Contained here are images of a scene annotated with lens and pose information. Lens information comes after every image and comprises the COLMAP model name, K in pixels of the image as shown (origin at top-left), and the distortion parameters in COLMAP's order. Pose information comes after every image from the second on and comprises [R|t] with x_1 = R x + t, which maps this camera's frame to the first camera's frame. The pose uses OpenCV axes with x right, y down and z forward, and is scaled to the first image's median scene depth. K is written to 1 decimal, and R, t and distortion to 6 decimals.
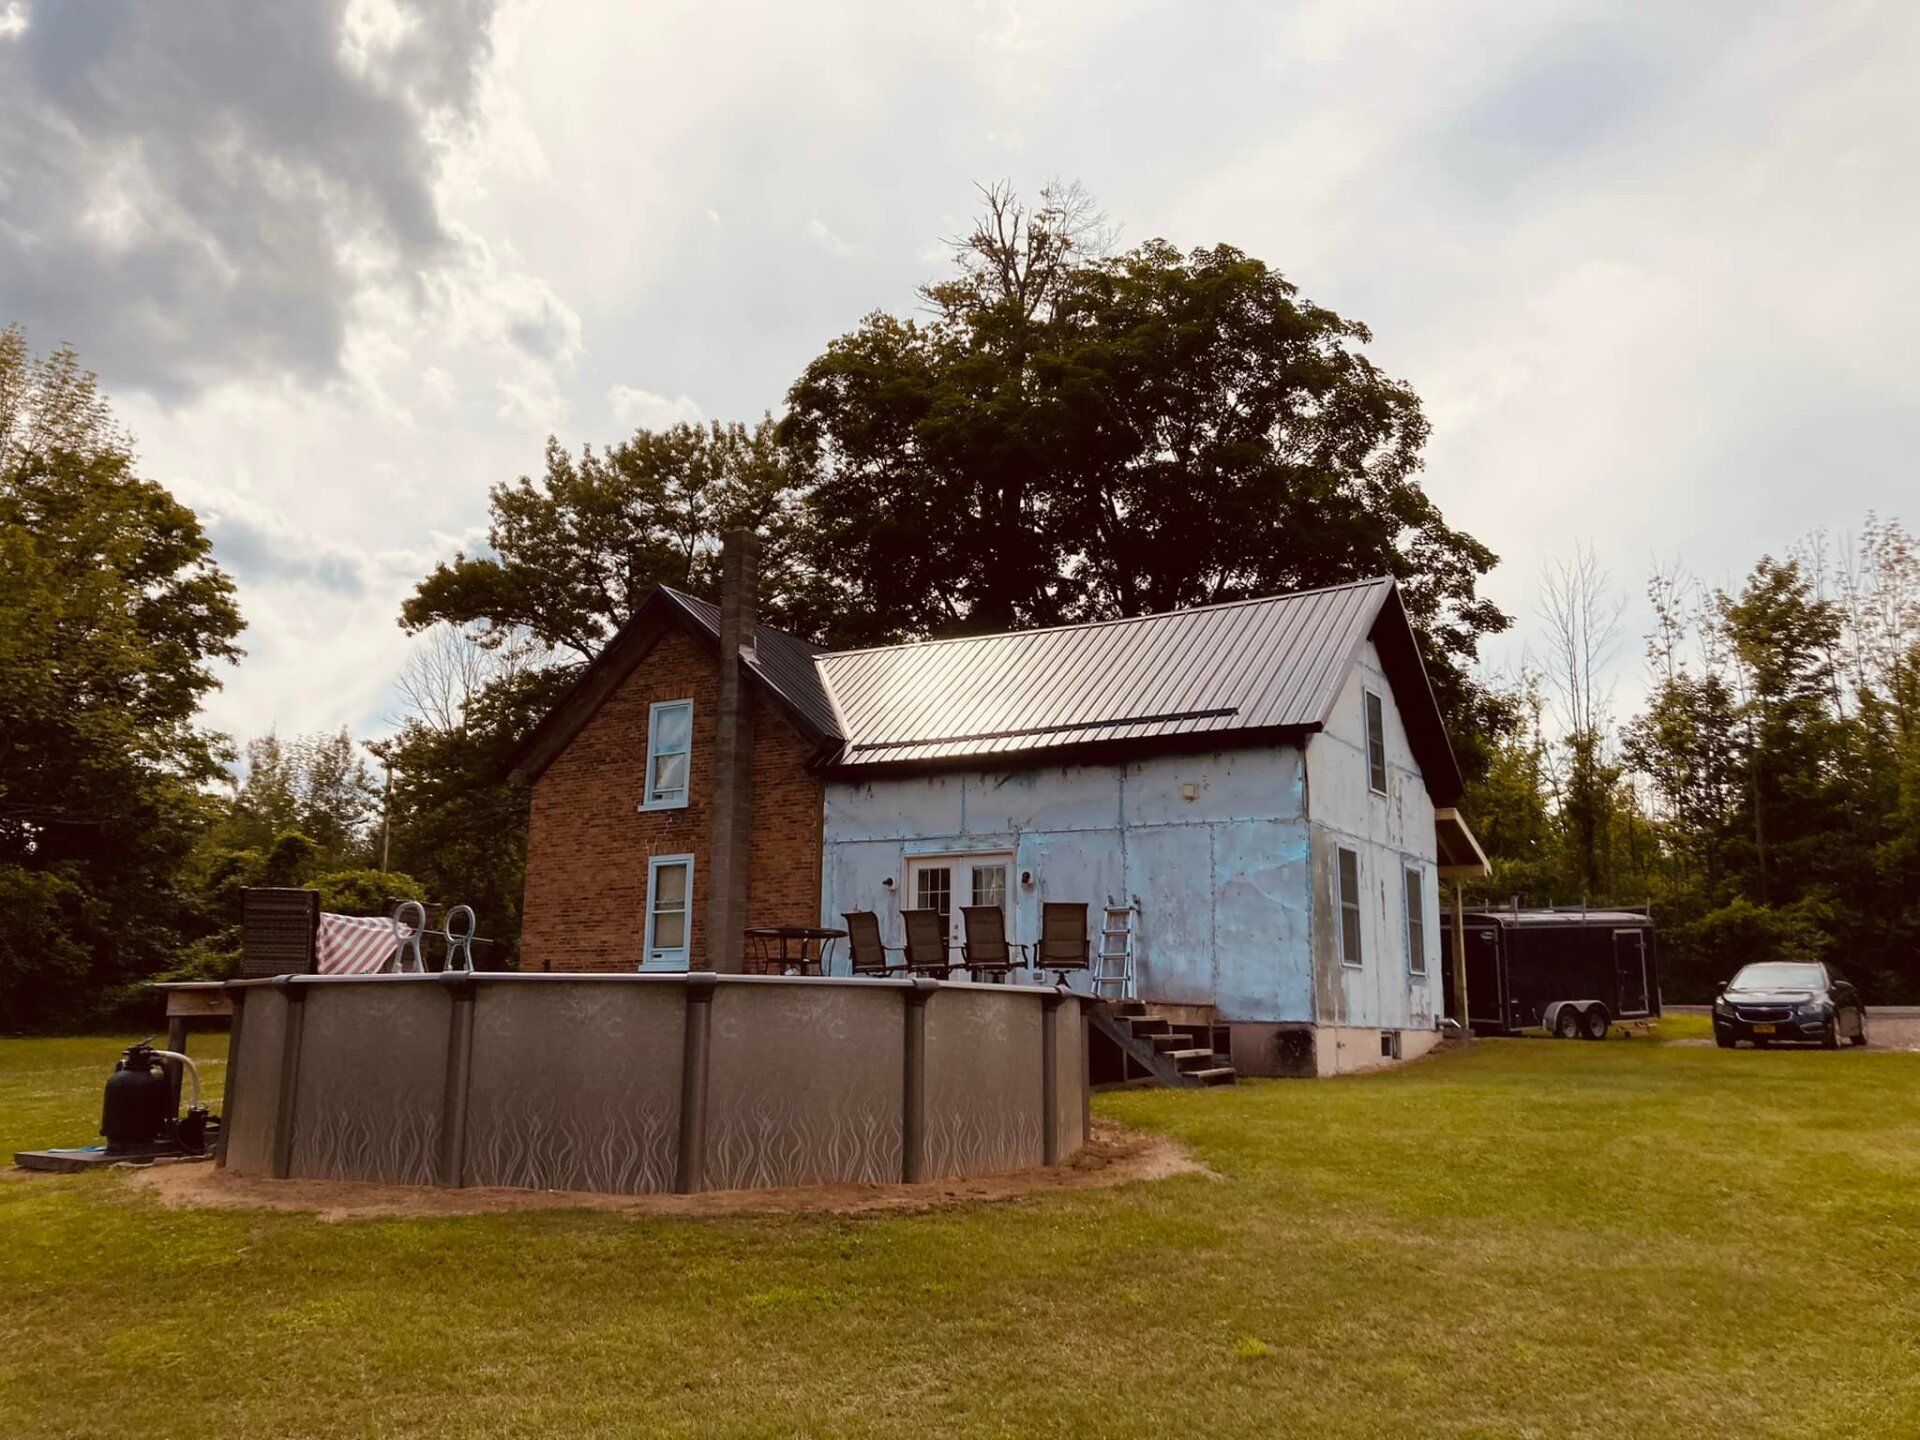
lens RADIAL K [[1461.4, 0, 960.0], [0, 1461.4, 720.0], [0, 0, 1]] dist [0.074965, -0.132950]
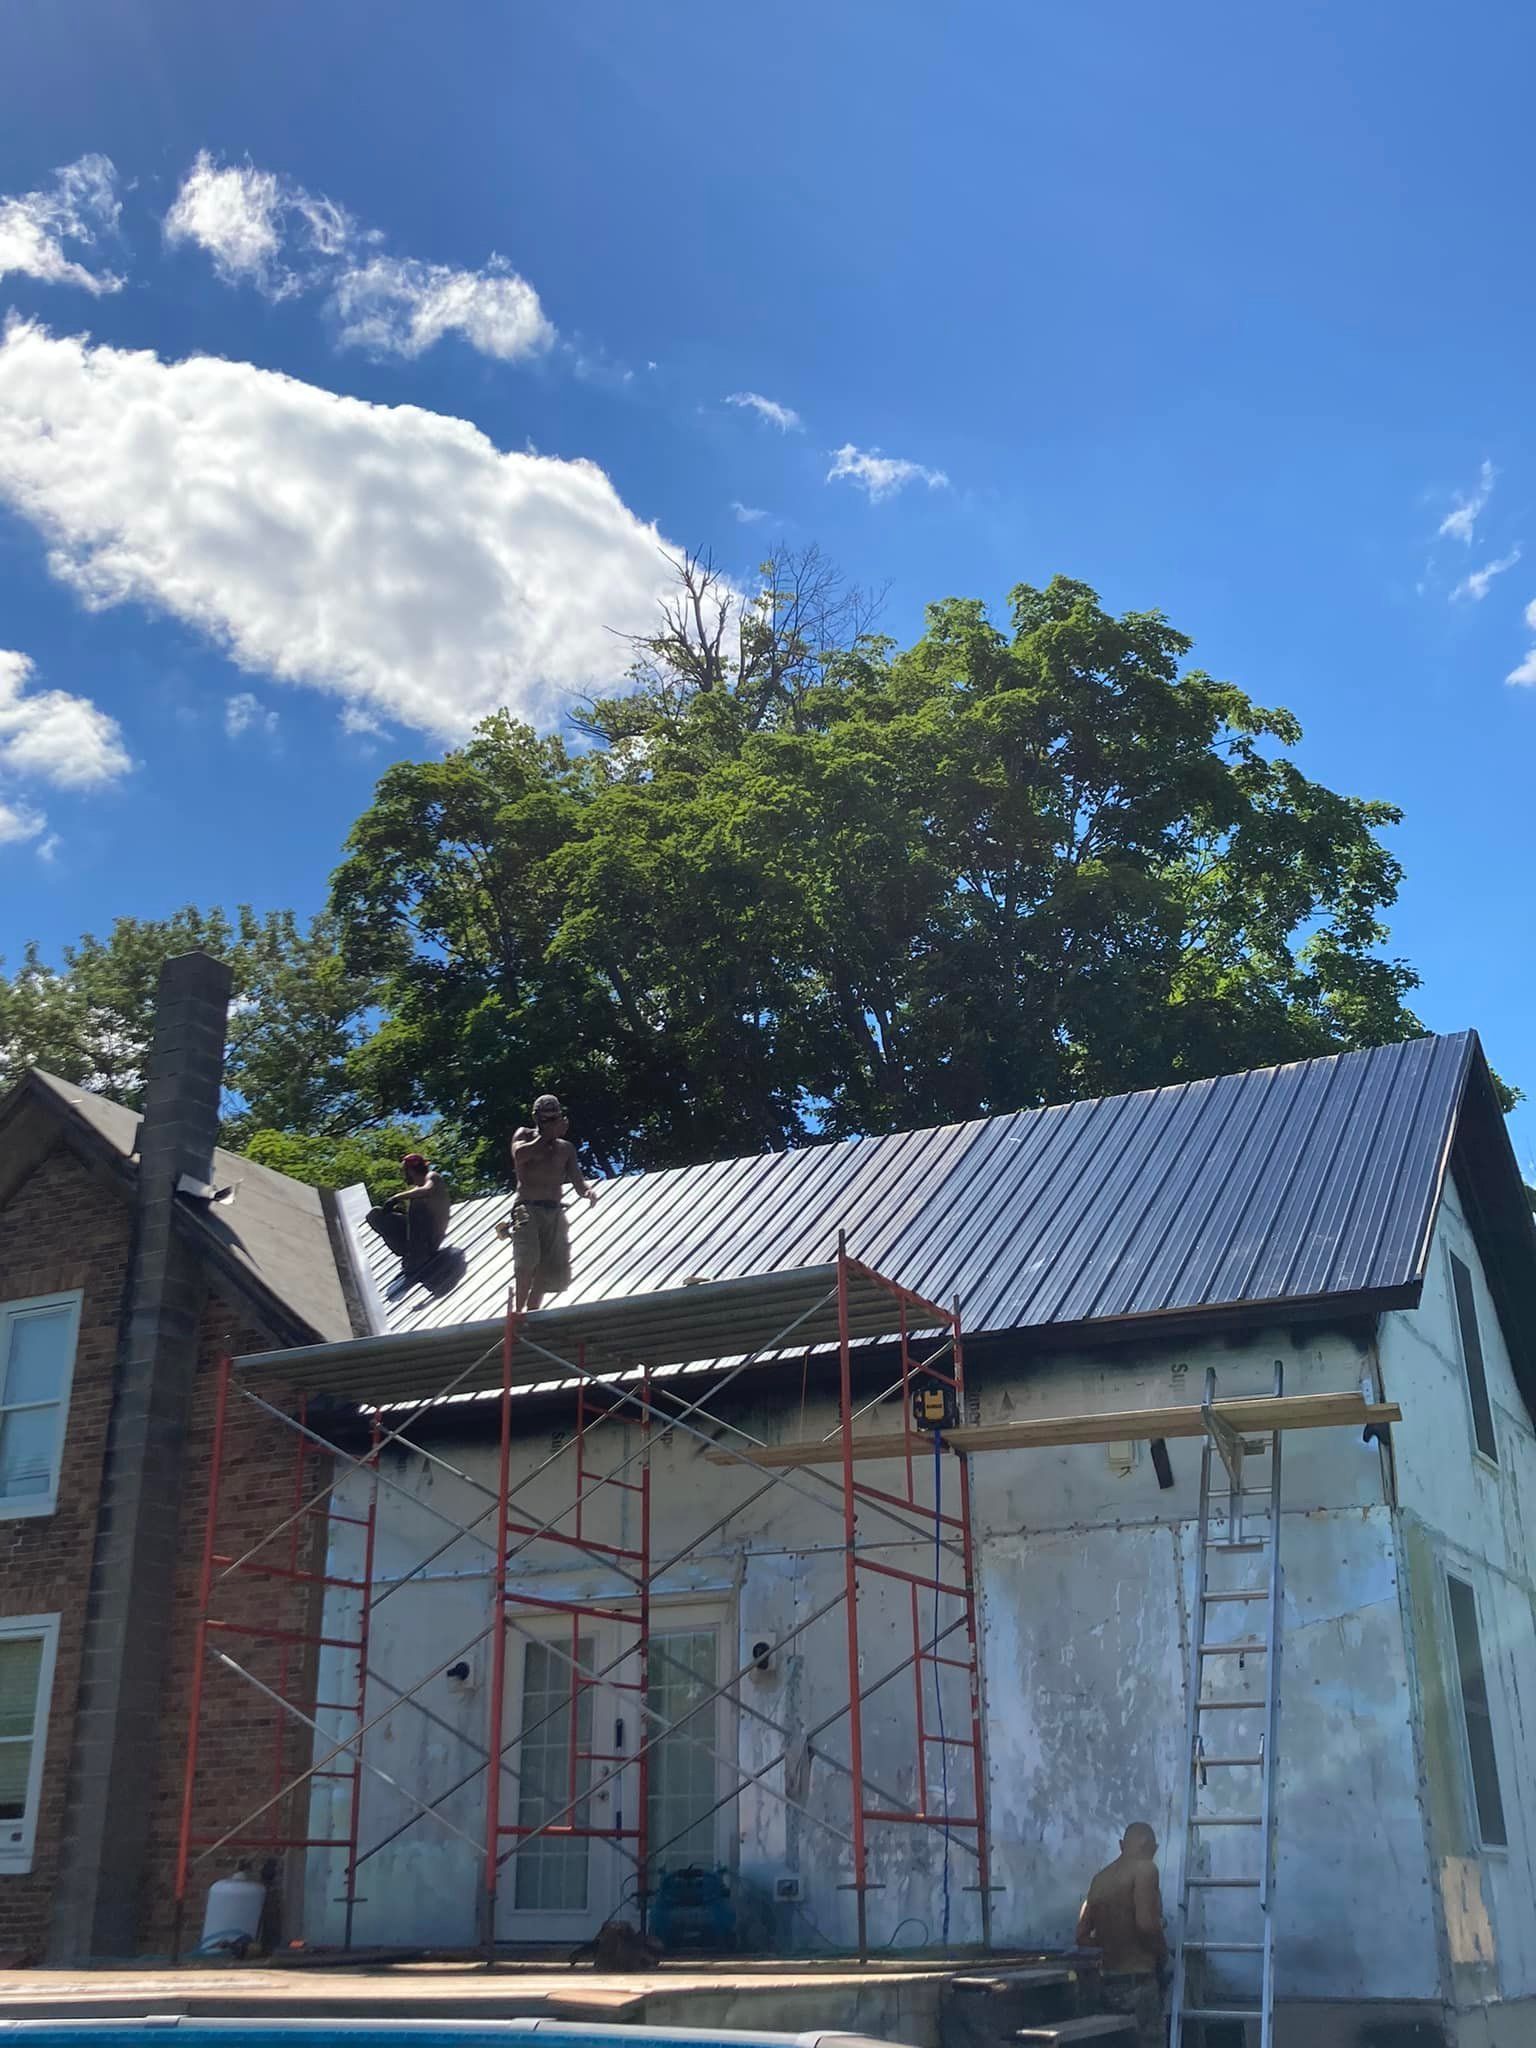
lens RADIAL K [[2057.6, 0, 784.4], [0, 2057.6, 1027.0], [0, 0, 1]] dist [0.097331, -0.257423]
pose [[0.997464, 0.008292, 0.070689, 0.003417], [0.005027, 0.982502, -0.186182, 0.021615], [-0.070996, 0.186065, 0.979969, 0.202073]]
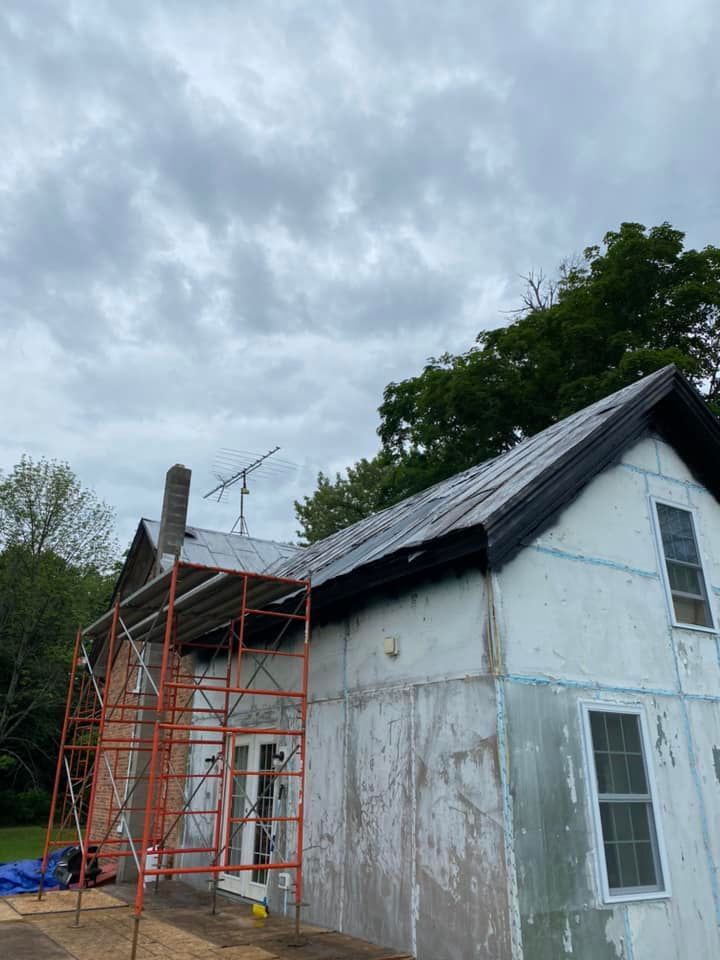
lens RADIAL K [[730.7, 0, 354.5], [0, 730.7, 462.4], [0, 0, 1]] dist [0.074965, -0.132950]
pose [[0.911345, -0.171381, -0.374271, 0.171303], [0.084081, 0.967543, -0.238308, 0.025539], [0.402965, 0.185711, 0.896176, 0.344130]]
